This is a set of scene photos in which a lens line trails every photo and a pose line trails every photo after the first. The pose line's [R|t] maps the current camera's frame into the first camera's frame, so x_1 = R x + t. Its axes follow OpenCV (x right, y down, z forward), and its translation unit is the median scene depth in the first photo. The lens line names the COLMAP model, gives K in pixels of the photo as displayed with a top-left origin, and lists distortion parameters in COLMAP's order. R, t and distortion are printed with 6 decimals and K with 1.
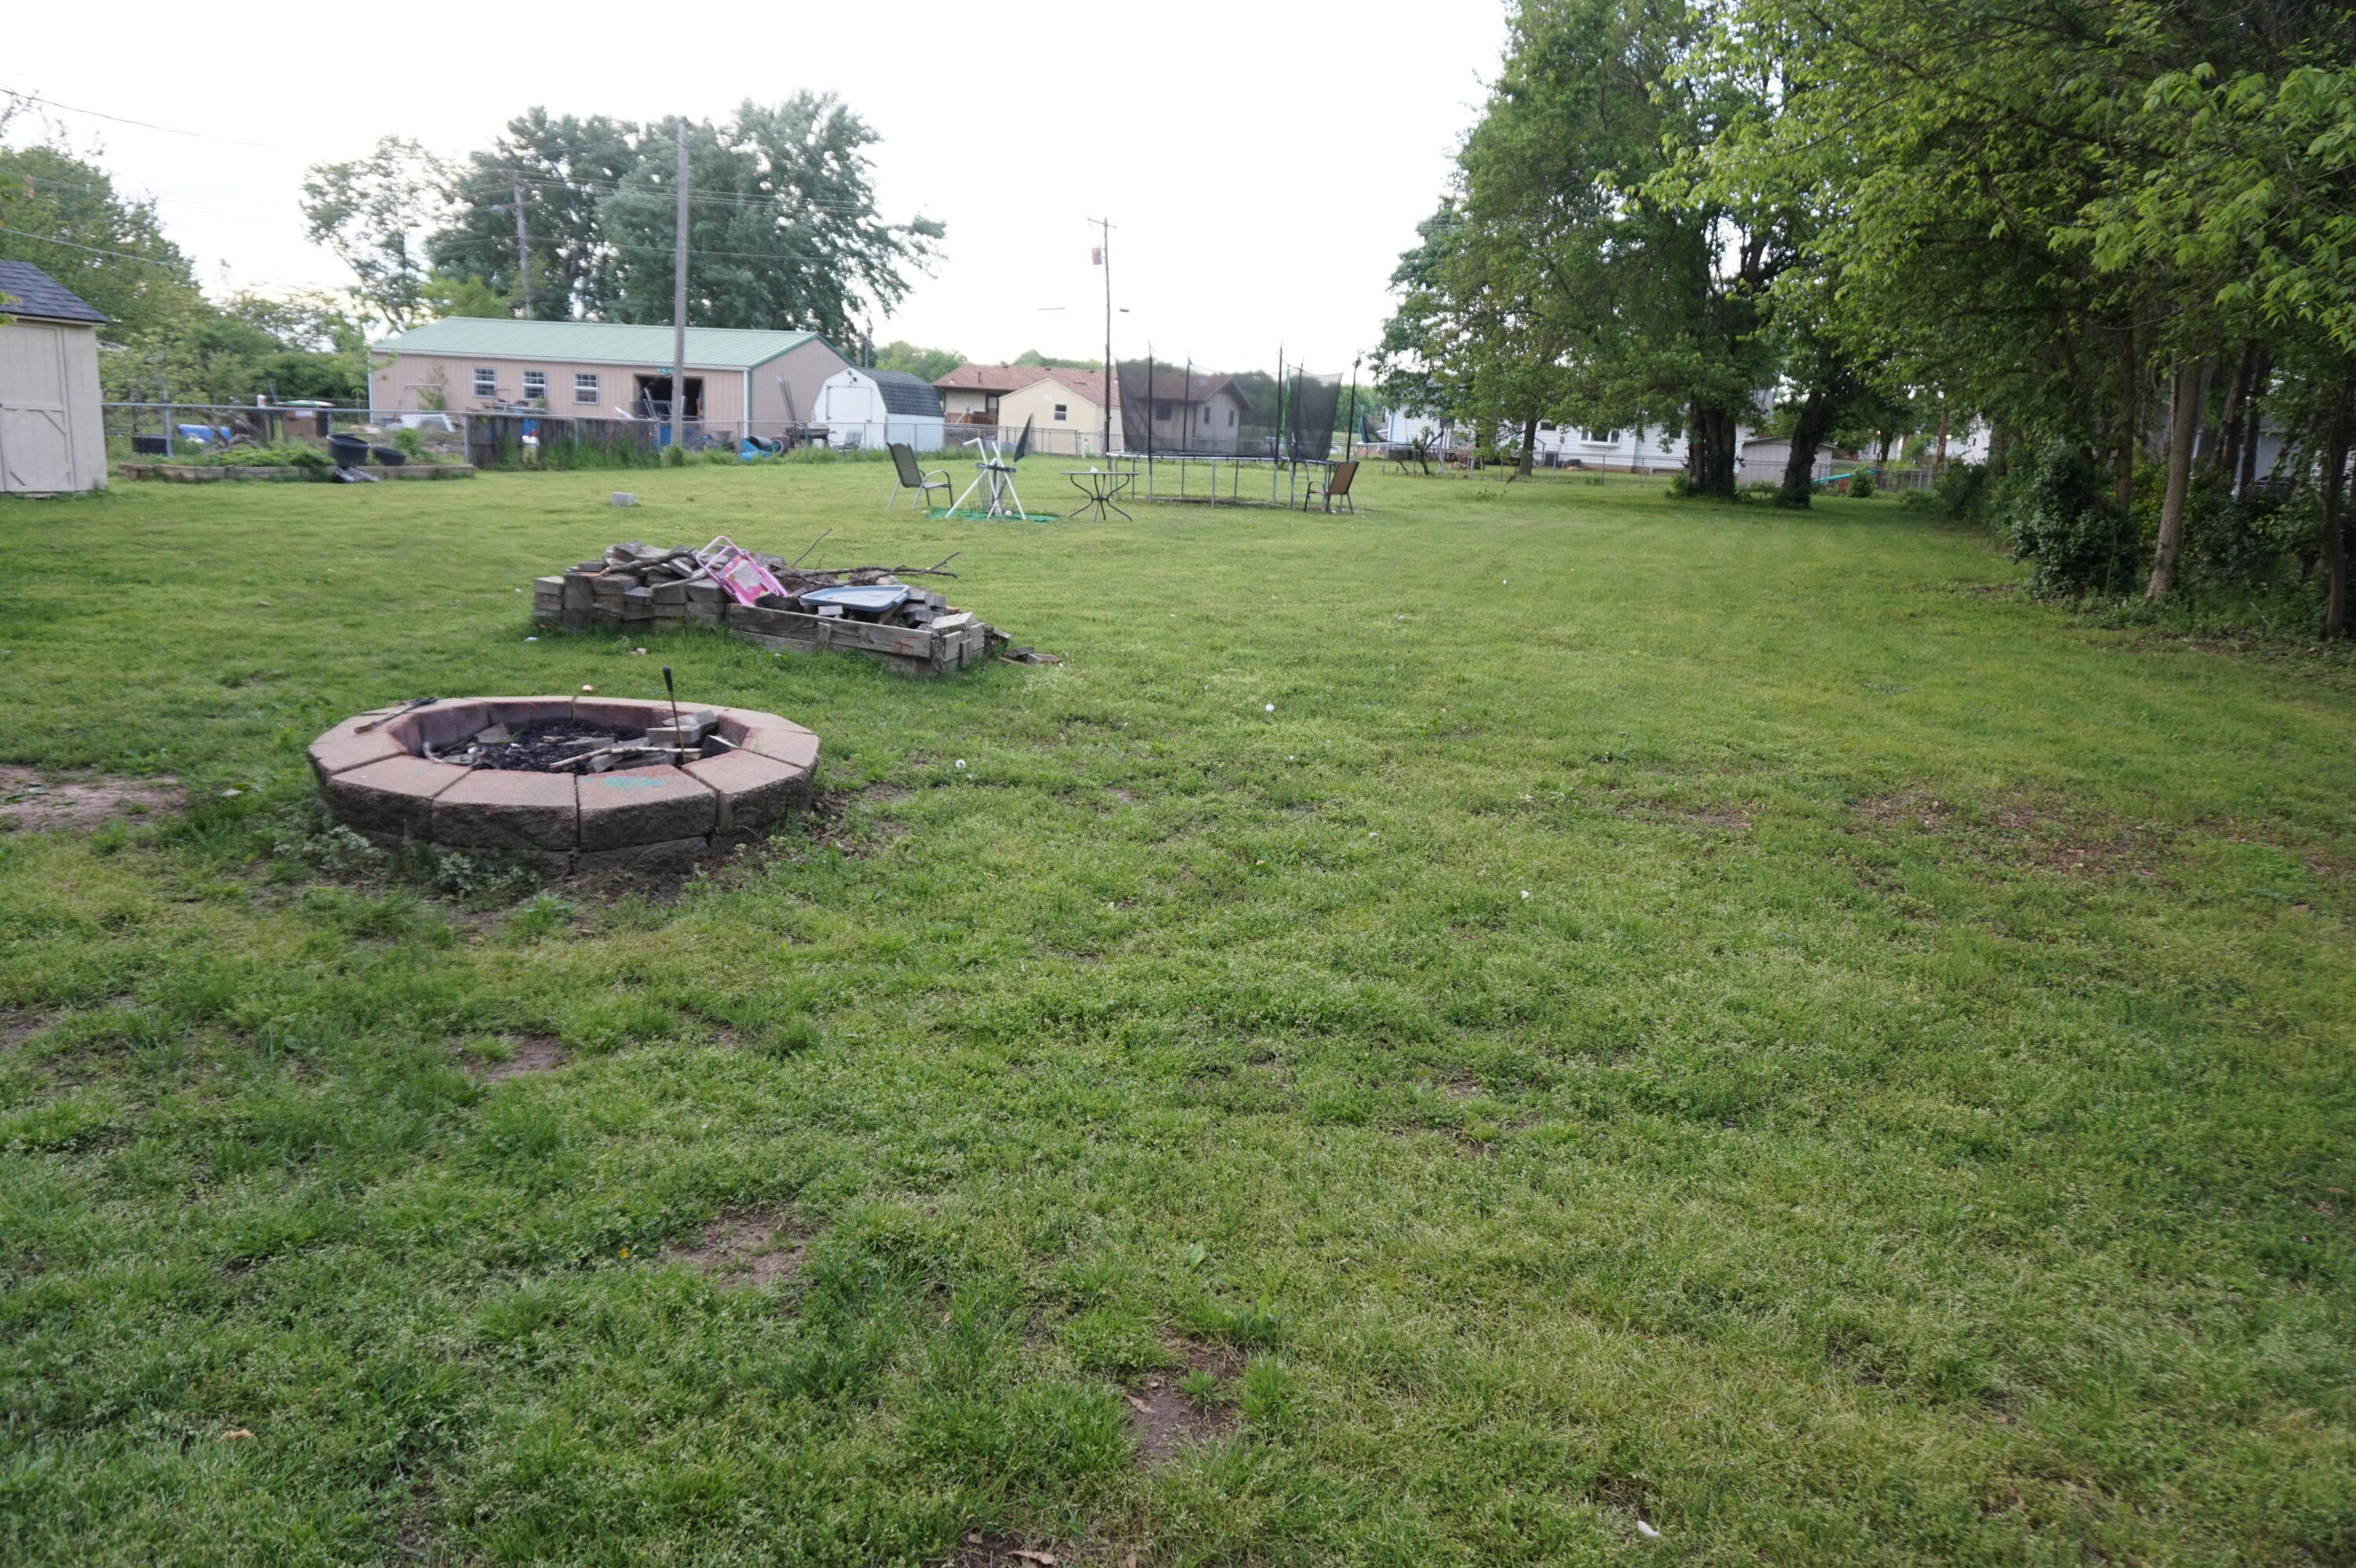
lens RADIAL K [[1581.1, 0, 1178.0], [0, 1581.1, 784.0], [0, 0, 1]] dist [-0.030715, 0.022385]
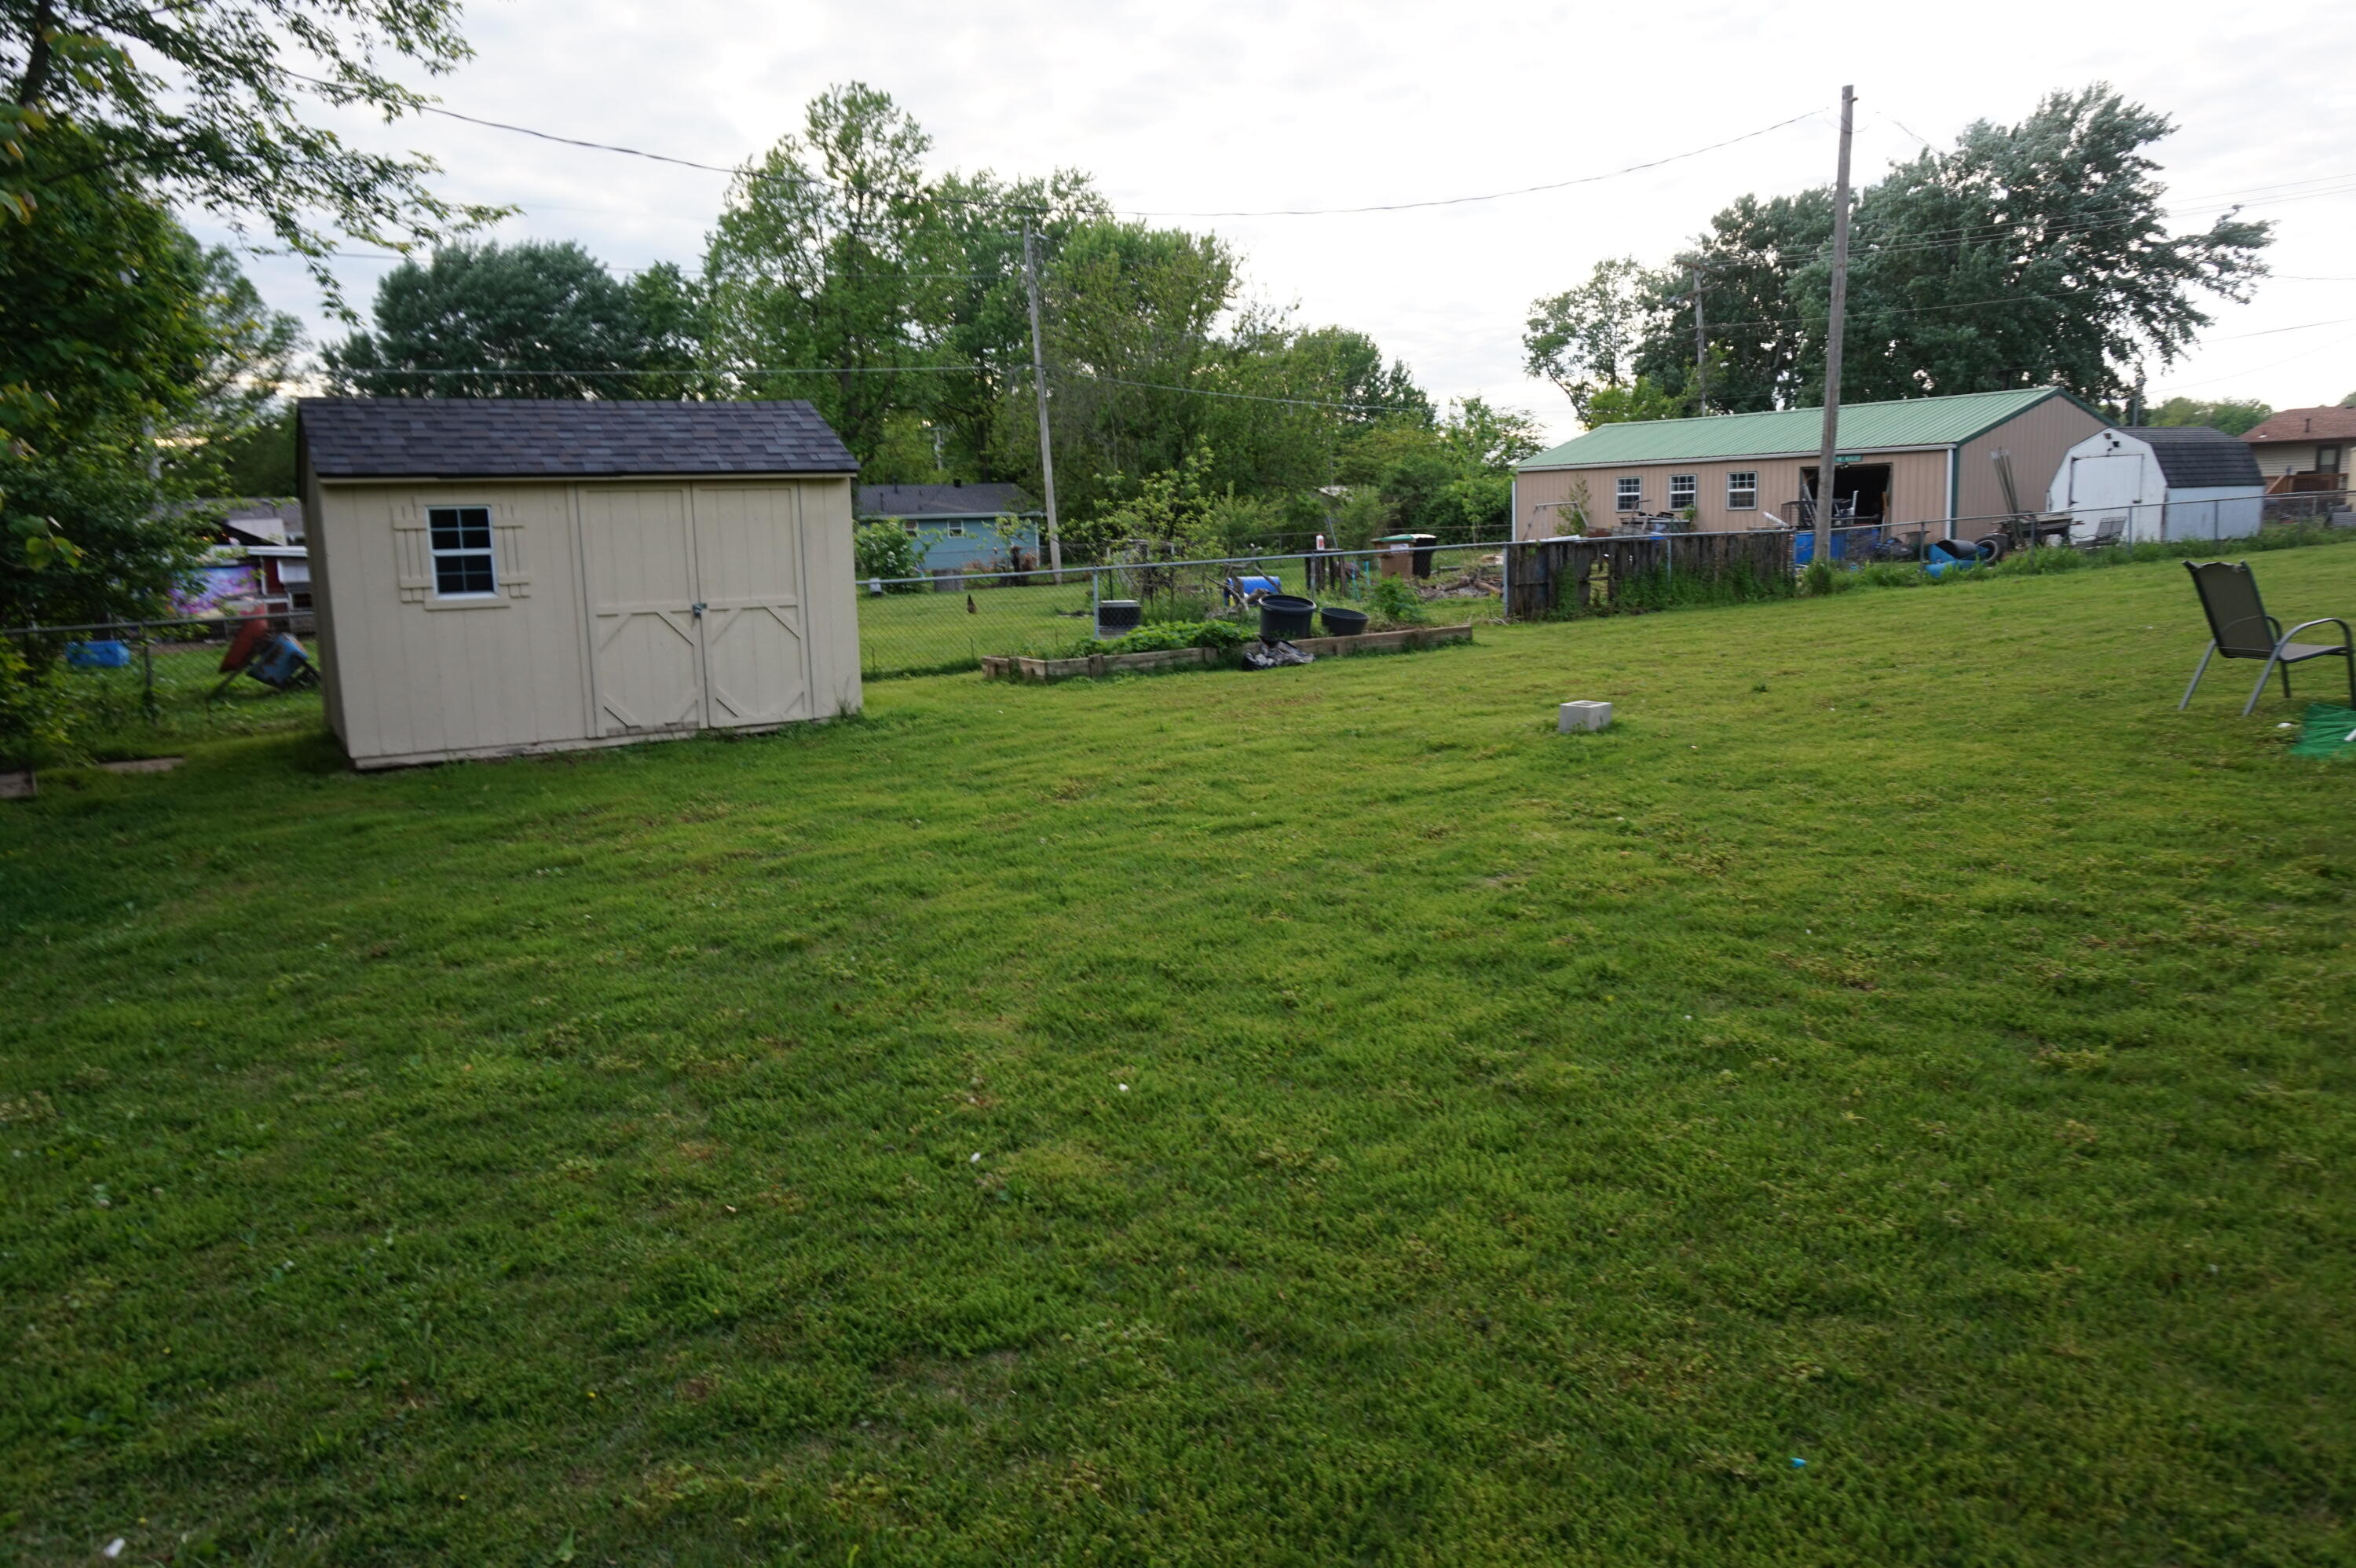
lens RADIAL K [[1581.1, 0, 1178.0], [0, 1581.1, 784.0], [0, 0, 1]] dist [-0.030715, 0.022385]
pose [[0.742836, 0.029472, -0.668825, -0.027545], [-0.070124, 0.996960, -0.033953, -0.032894], [0.665791, 0.072122, 0.742644, 0.133500]]
